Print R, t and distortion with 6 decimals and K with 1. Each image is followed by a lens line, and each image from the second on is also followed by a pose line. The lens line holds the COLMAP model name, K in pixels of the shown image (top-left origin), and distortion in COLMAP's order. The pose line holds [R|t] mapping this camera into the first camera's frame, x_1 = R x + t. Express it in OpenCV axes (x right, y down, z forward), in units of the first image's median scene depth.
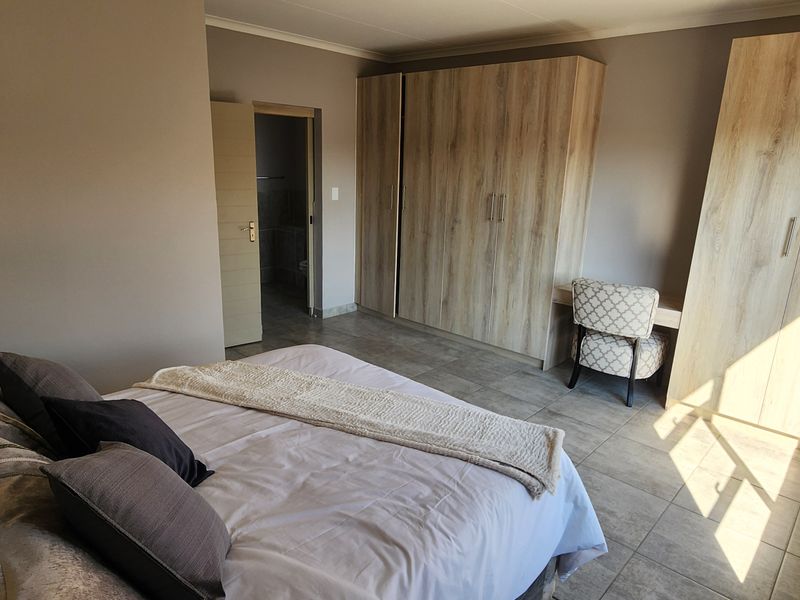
lens RADIAL K [[532.2, 0, 398.3], [0, 532.2, 301.2], [0, 0, 1]] dist [0.004271, 0.001920]
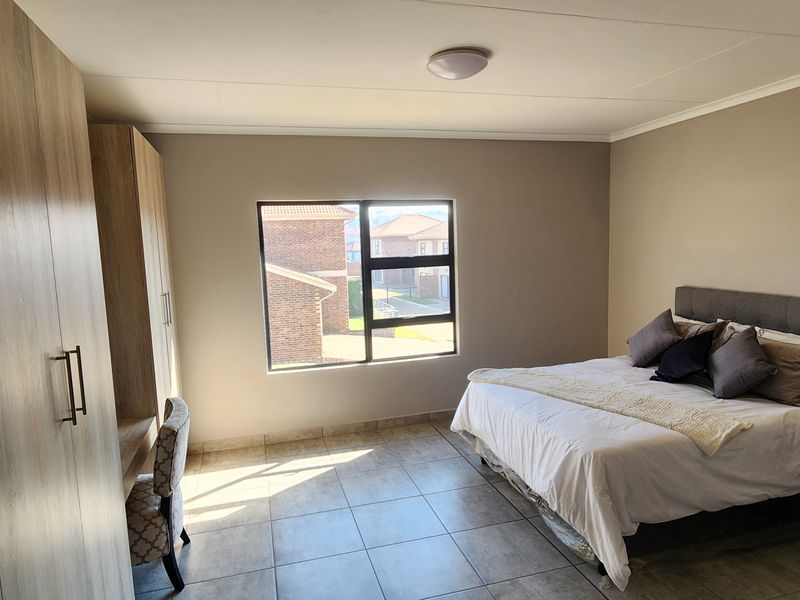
lens RADIAL K [[532.2, 0, 400.2], [0, 532.2, 301.9], [0, 0, 1]] dist [0.004271, 0.001920]
pose [[-0.856381, -0.052274, 0.513692, -0.320084], [0.151534, 0.925612, 0.346814, -0.489361], [-0.493609, 0.374847, -0.784755, 1.739508]]
